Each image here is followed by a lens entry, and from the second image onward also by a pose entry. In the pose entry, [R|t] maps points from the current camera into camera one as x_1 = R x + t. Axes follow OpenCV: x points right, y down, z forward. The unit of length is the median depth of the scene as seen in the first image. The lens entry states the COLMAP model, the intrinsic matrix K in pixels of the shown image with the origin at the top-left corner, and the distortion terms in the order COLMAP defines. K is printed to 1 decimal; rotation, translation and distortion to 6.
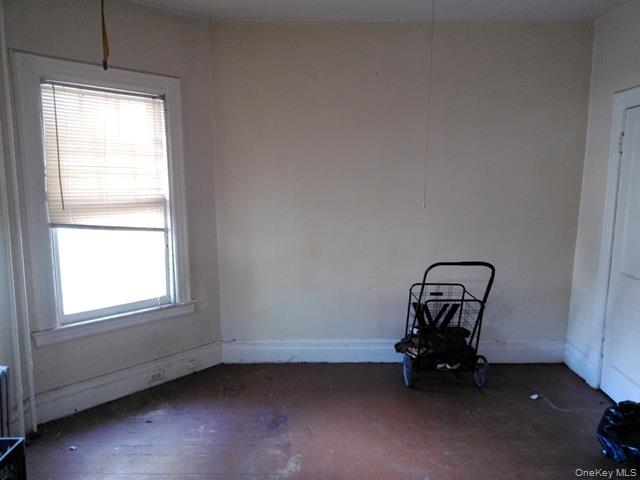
lens RADIAL K [[480.3, 0, 334.4], [0, 480.3, 242.9], [0, 0, 1]] dist [0.153966, -0.161635]
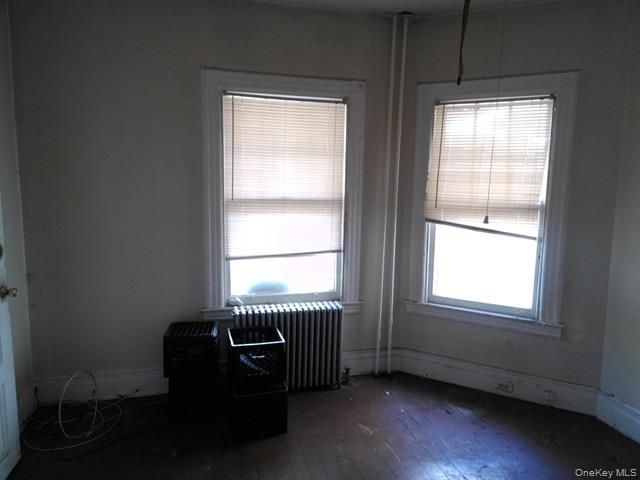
lens RADIAL K [[480.3, 0, 334.4], [0, 480.3, 242.9], [0, 0, 1]] dist [0.153966, -0.161635]
pose [[0.272161, 0.127078, -0.953824, 0.458328], [-0.162323, 0.983099, 0.084662, -0.037378], [0.948462, 0.131786, 0.288189, 0.378047]]
